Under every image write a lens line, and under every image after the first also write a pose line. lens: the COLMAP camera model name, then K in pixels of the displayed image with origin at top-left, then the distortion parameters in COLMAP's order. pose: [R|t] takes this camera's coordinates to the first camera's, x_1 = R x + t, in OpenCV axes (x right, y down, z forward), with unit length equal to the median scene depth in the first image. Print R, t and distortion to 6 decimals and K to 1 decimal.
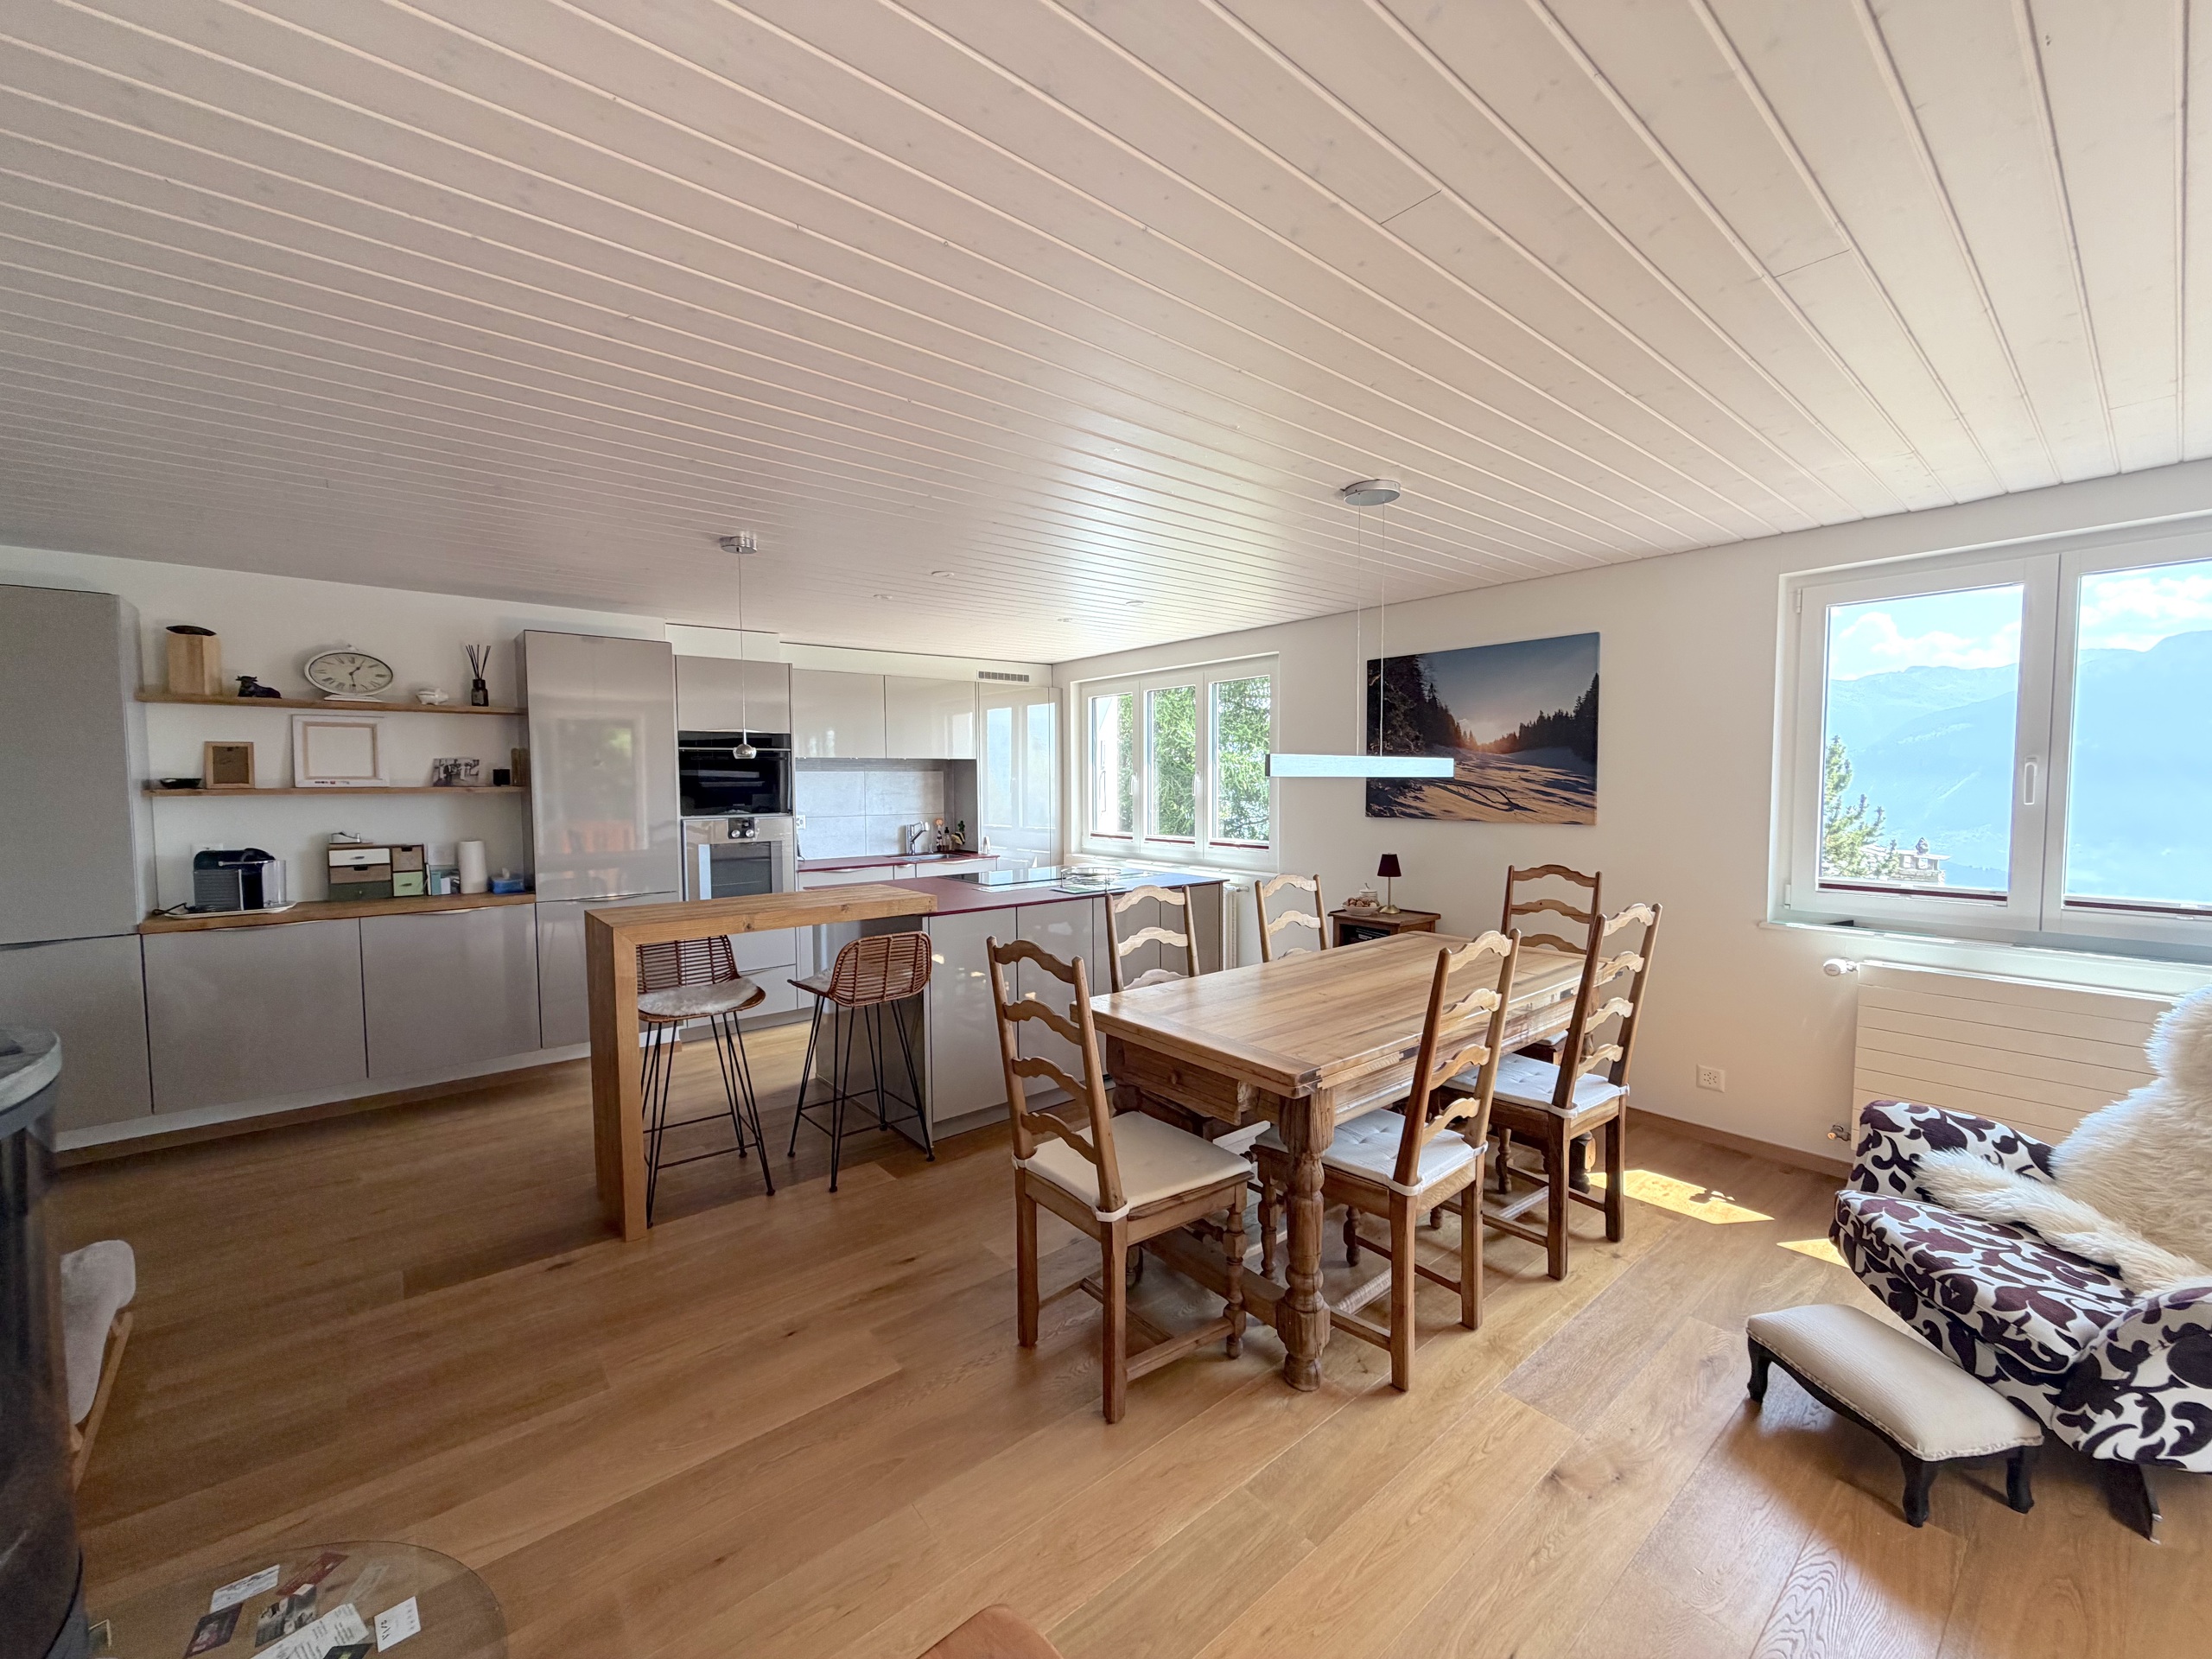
lens RADIAL K [[882.1, 0, 1097.8], [0, 882.1, 827.9], [0, 0, 1]] dist [0.001507, -0.000064]
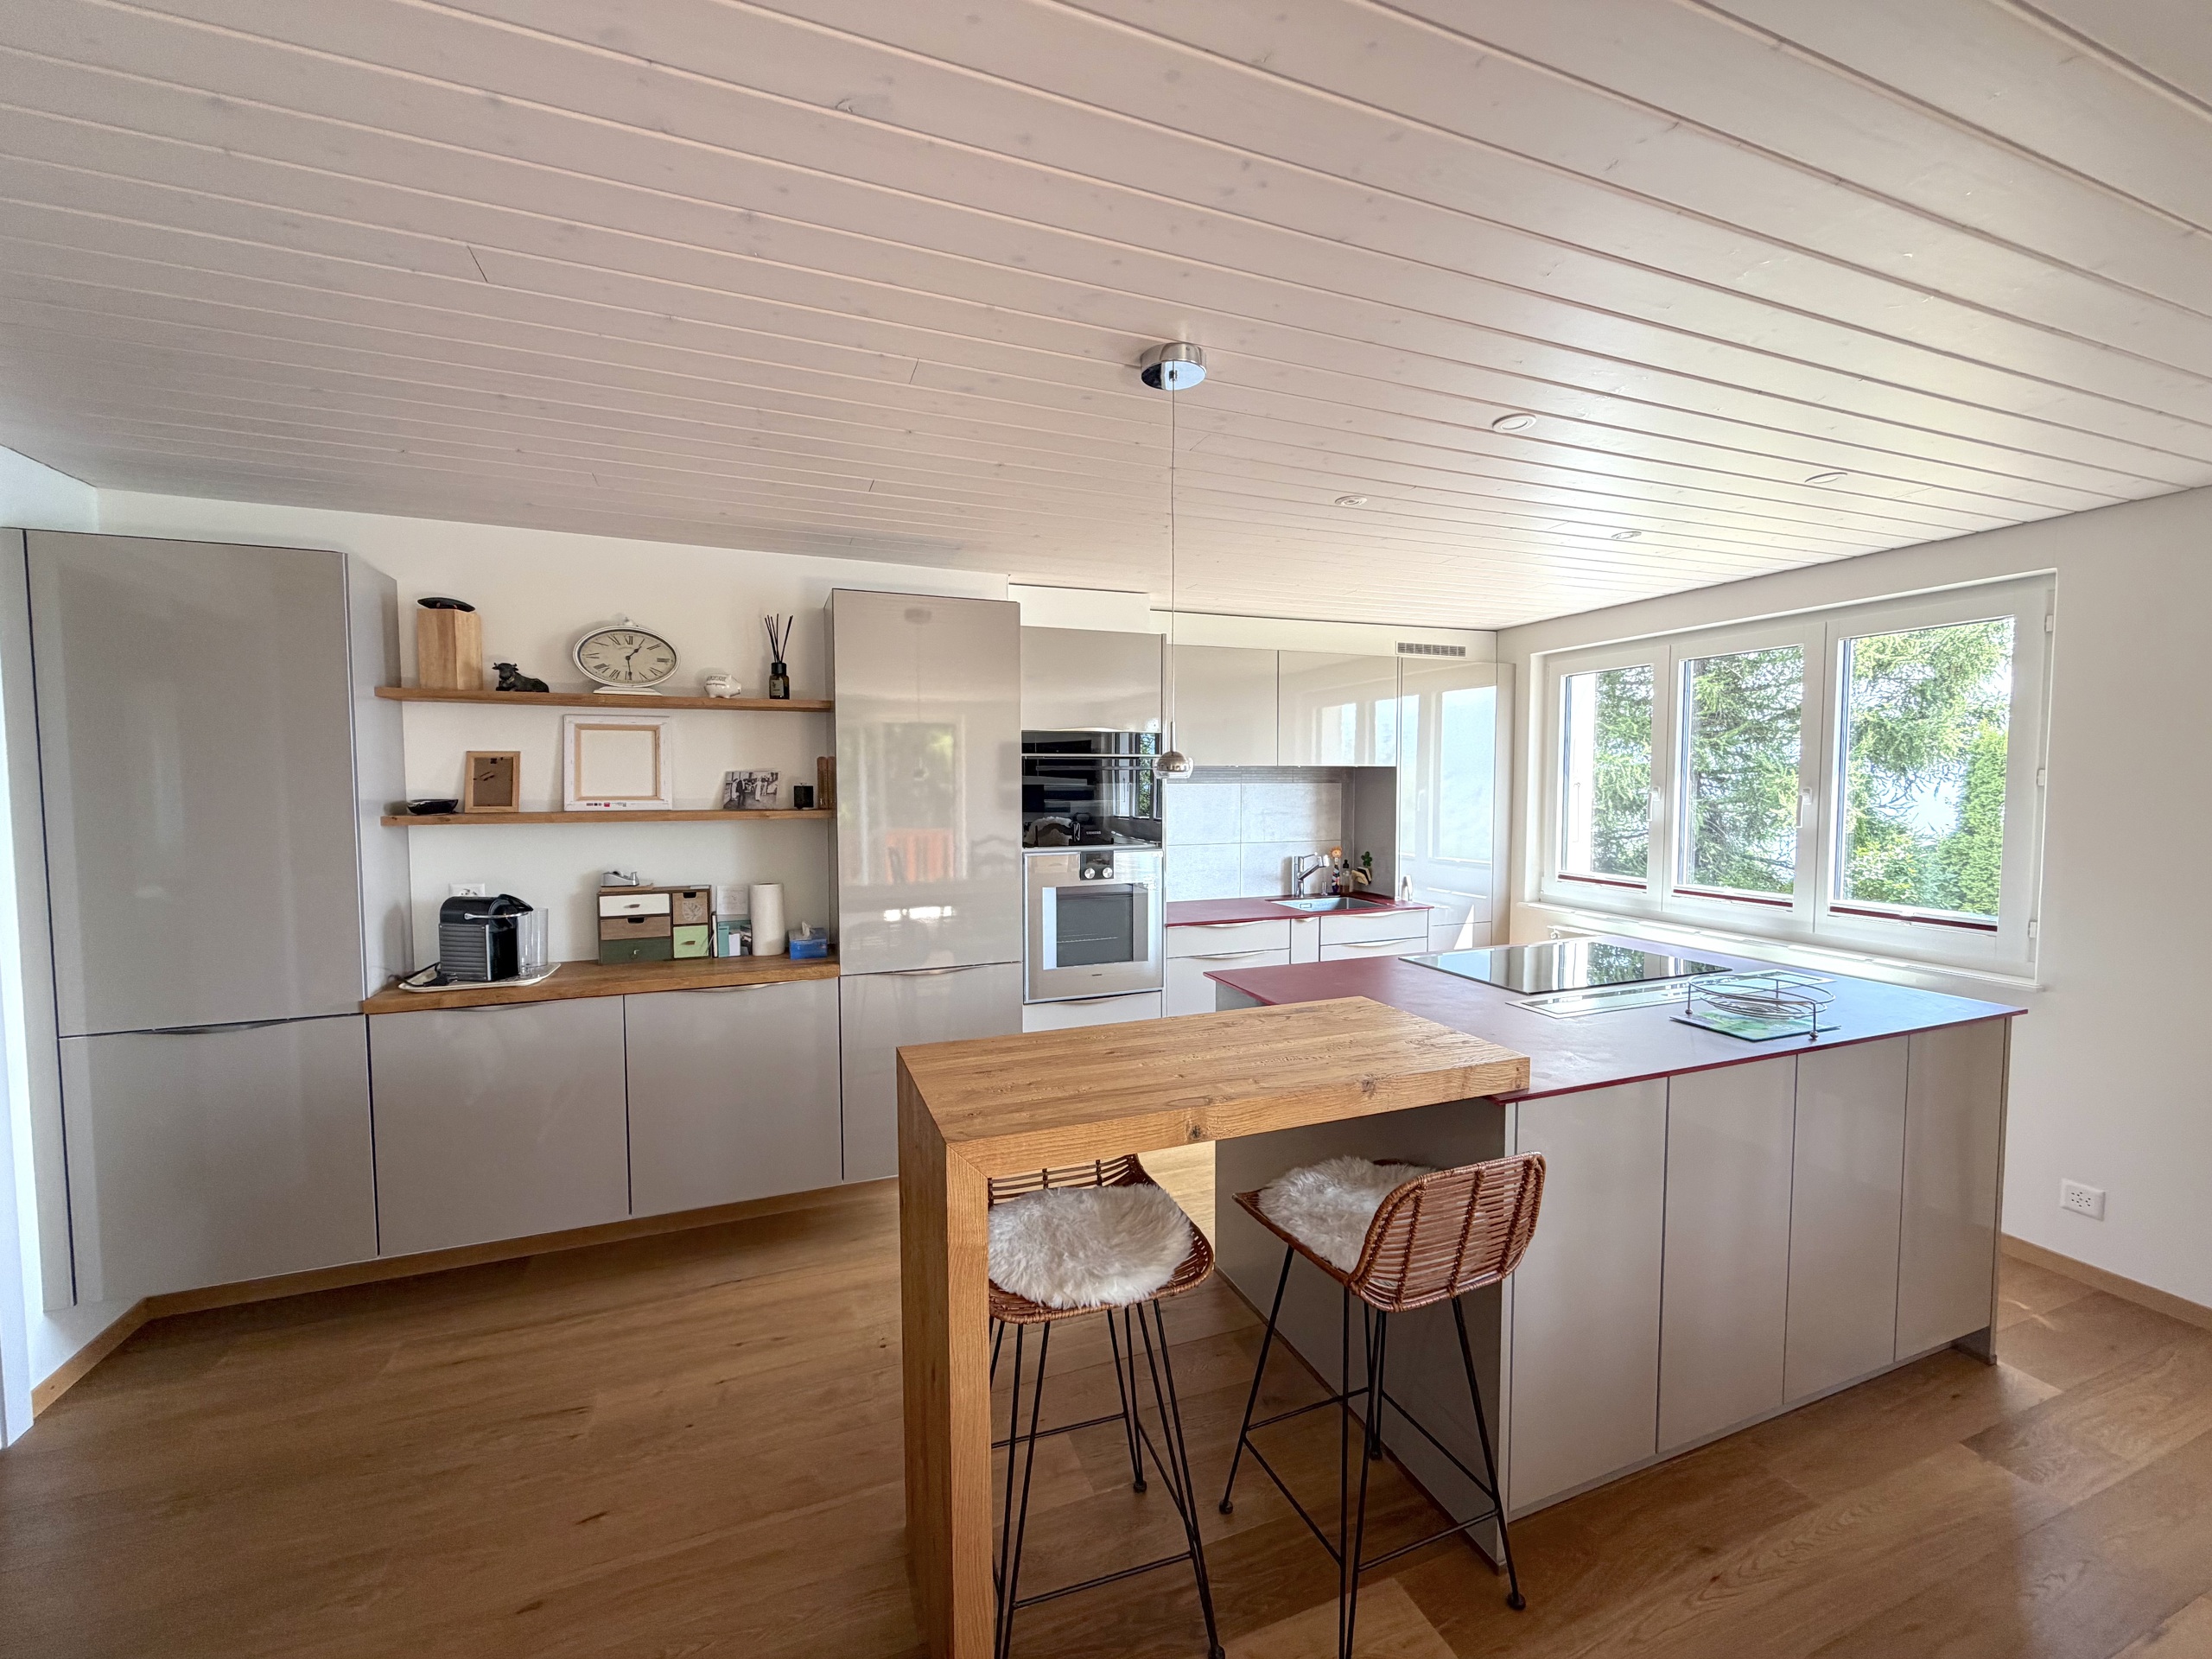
lens RADIAL K [[882.1, 0, 1096.1], [0, 882.1, 832.8], [0, 0, 1]] dist [0.001507, -0.000064]
pose [[0.949824, 0.022676, -0.311962, -0.191344], [-0.020988, 0.999741, 0.008768, -0.034576], [0.312080, -0.001780, 0.950054, 0.336132]]
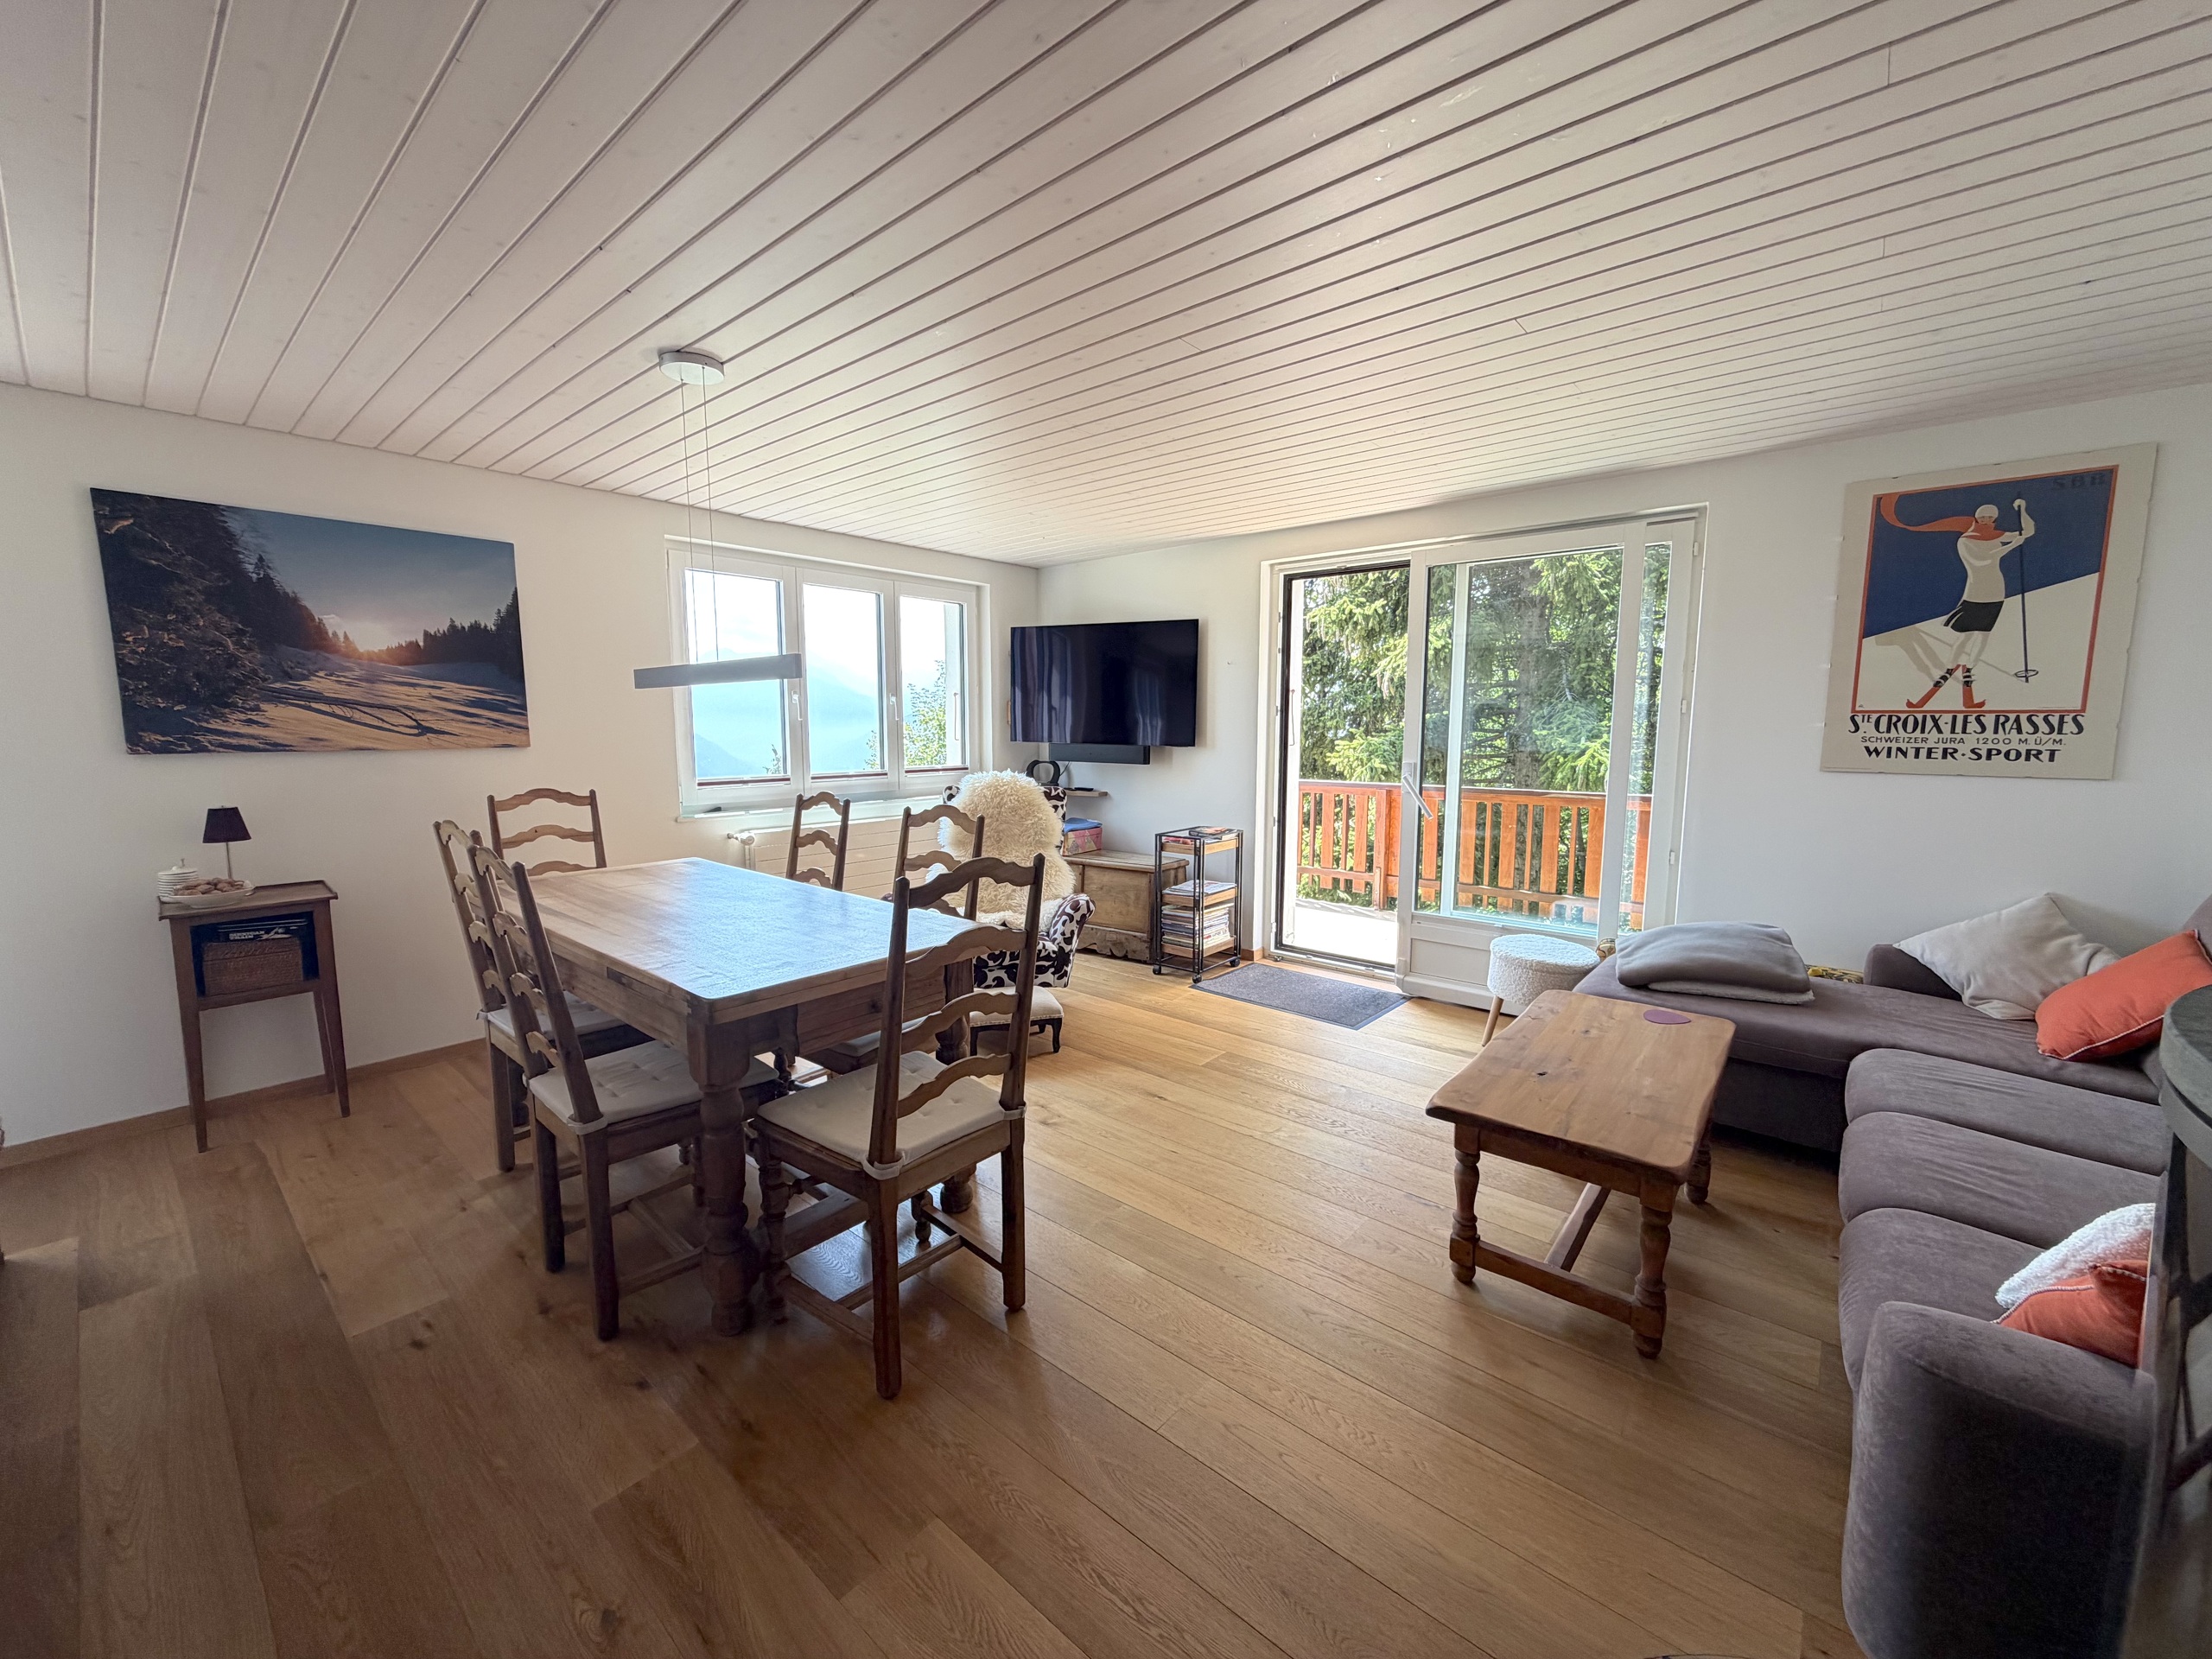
lens RADIAL K [[882.1, 0, 1114.5], [0, 882.1, 819.6], [0, 0, 1]] dist [0.001507, -0.000064]
pose [[-0.183538, -0.109444, 0.976901, -1.260433], [0.051647, 0.991337, 0.120765, -0.019181], [-0.981655, 0.072619, -0.176295, 1.339920]]
